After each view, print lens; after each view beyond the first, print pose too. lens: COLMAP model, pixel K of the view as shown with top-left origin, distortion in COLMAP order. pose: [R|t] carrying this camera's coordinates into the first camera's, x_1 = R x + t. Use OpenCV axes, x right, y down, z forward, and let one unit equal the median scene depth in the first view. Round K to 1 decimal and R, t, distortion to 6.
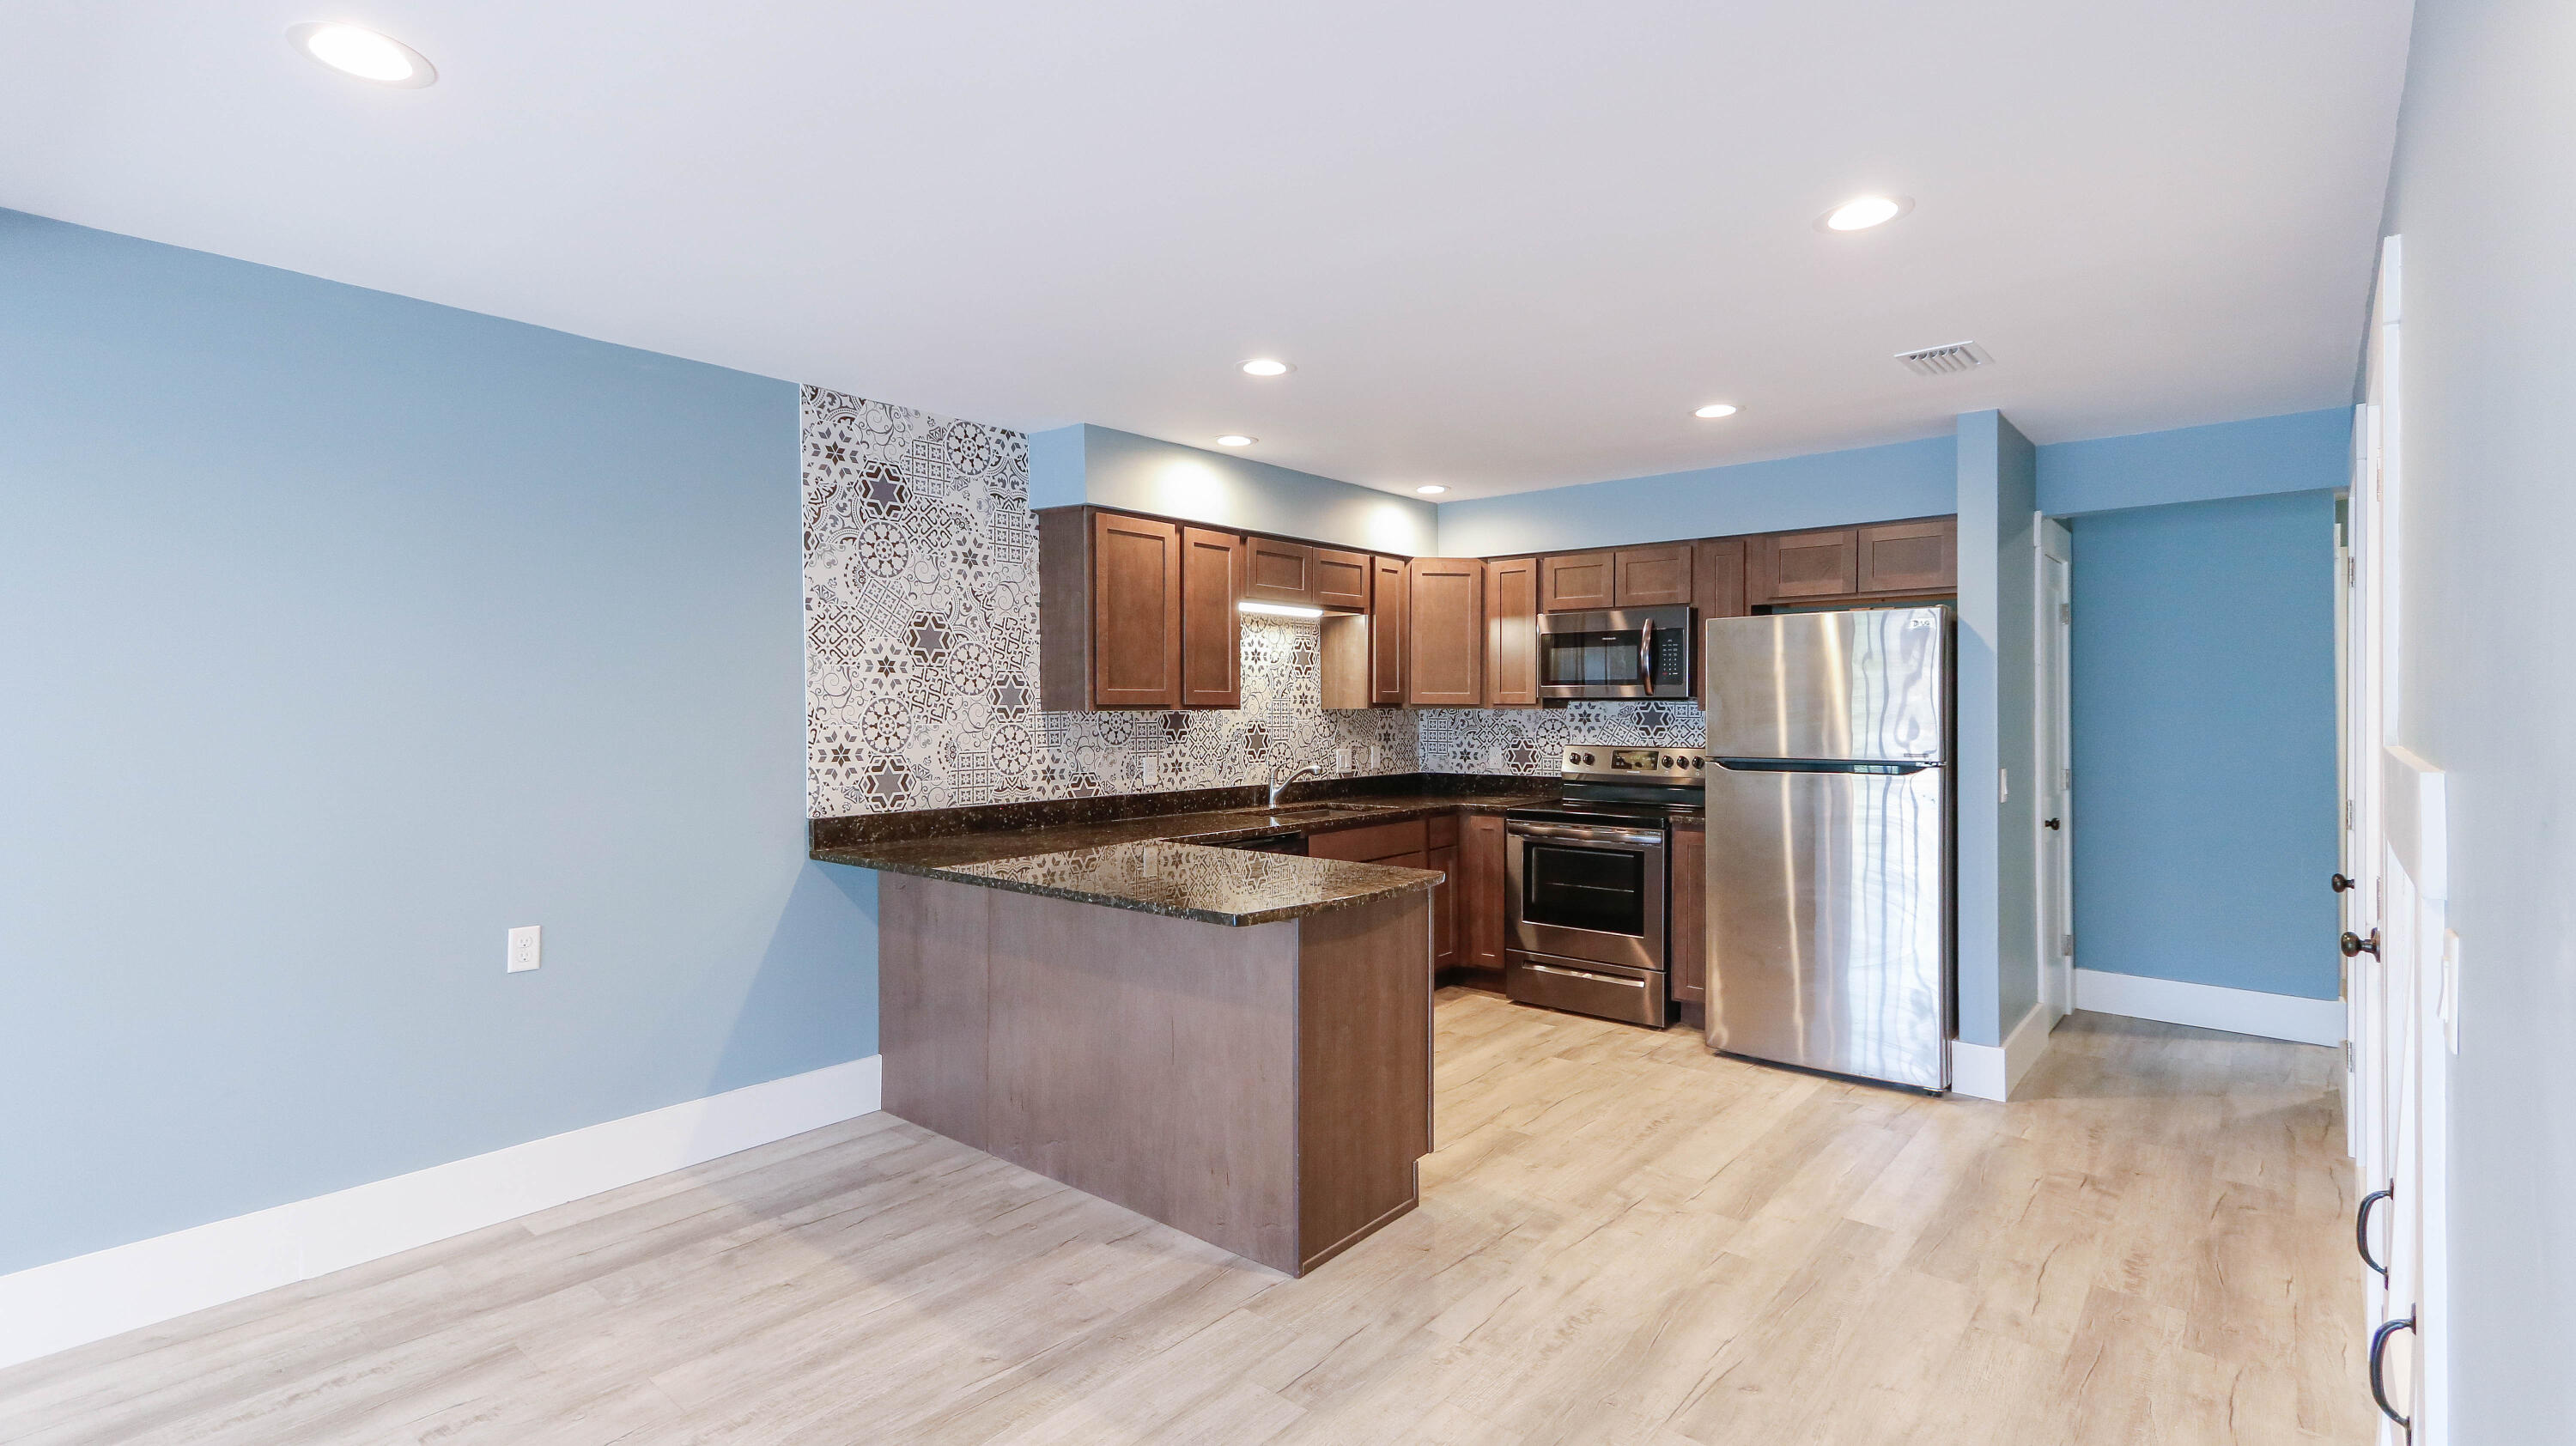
lens RADIAL K [[1222.4, 0, 1269.2], [0, 1222.4, 725.3], [0, 0, 1]] dist [0.029199, -0.000545]
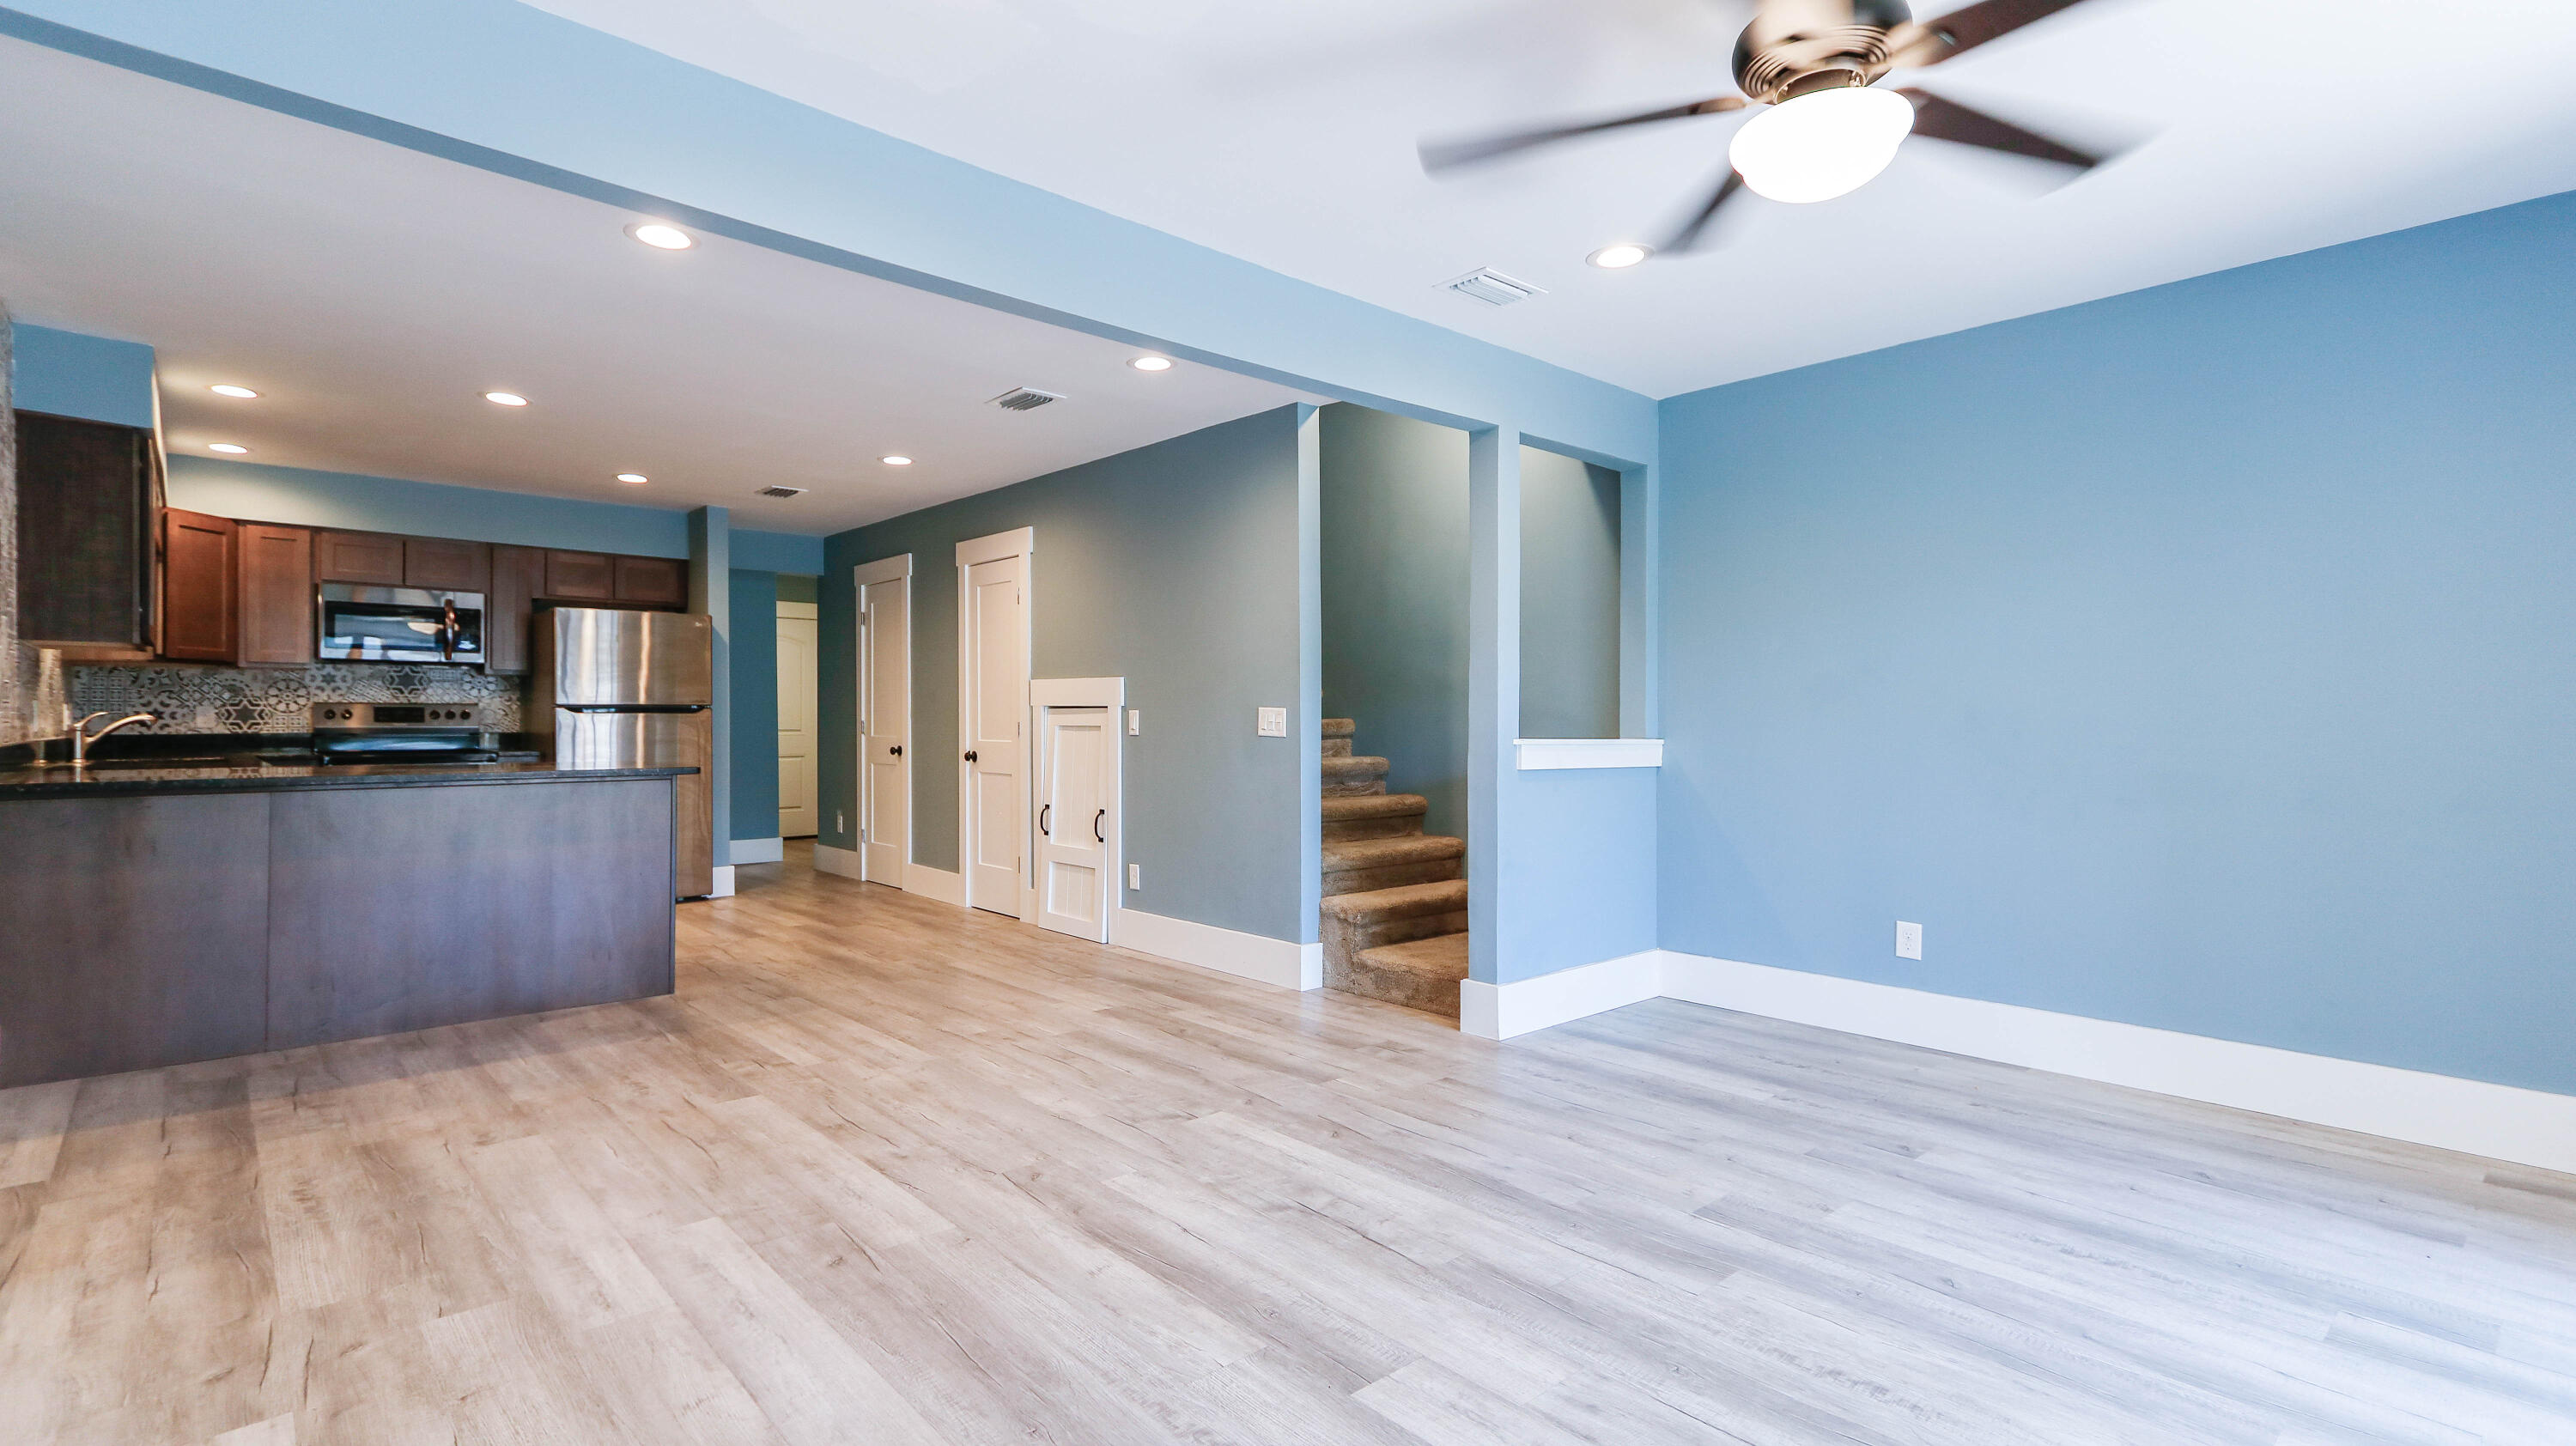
lens RADIAL K [[1209.5, 0, 1310.7], [0, 1209.5, 710.8], [0, 0, 1]] dist [0.016745, -0.002731]
pose [[0.127419, 0.006822, 0.991826, -0.969095], [0.016054, 0.999831, -0.008940, 0.063432], [-0.991719, 0.017062, 0.127287, -0.032713]]
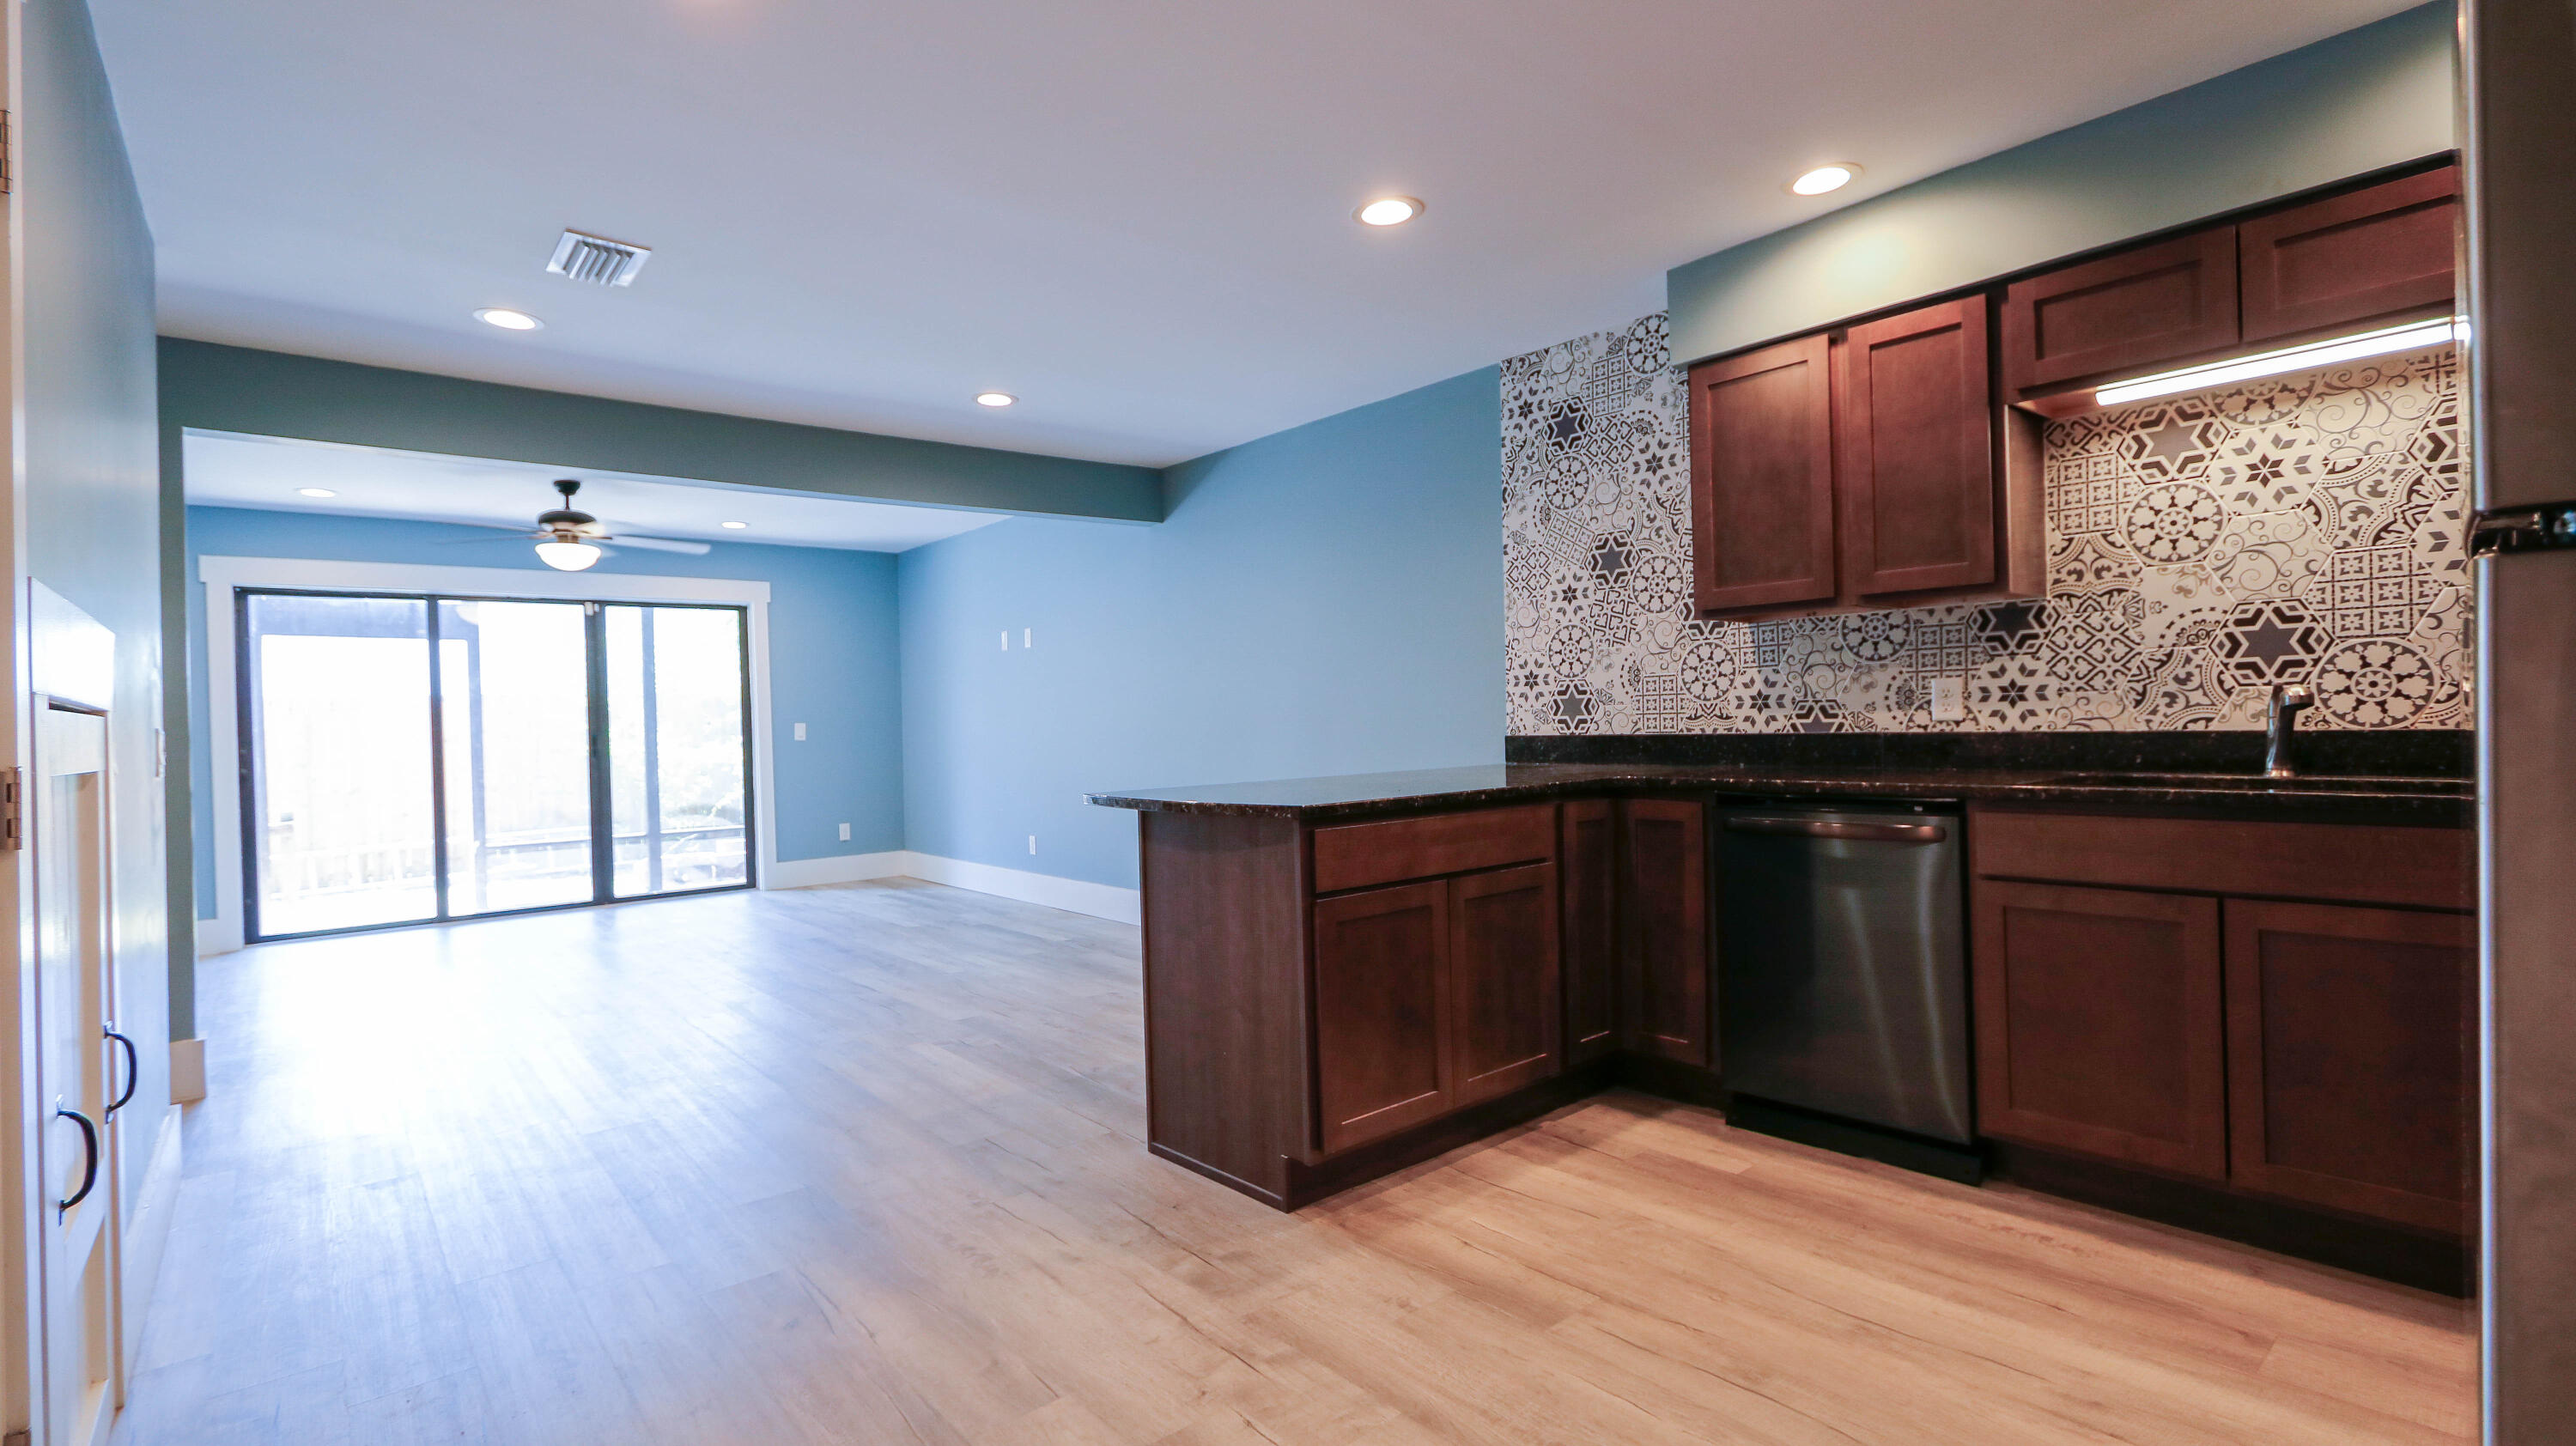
lens RADIAL K [[1194.7, 0, 1249.5], [0, 1194.7, 720.0], [0, 0, 1]] dist [0.018290, -0.002544]
pose [[-0.196865, 0.005924, -0.980413, 0.679439], [0.009194, 0.999949, 0.004196, 0.047651], [0.980388, -0.008188, -0.196909, 0.858634]]
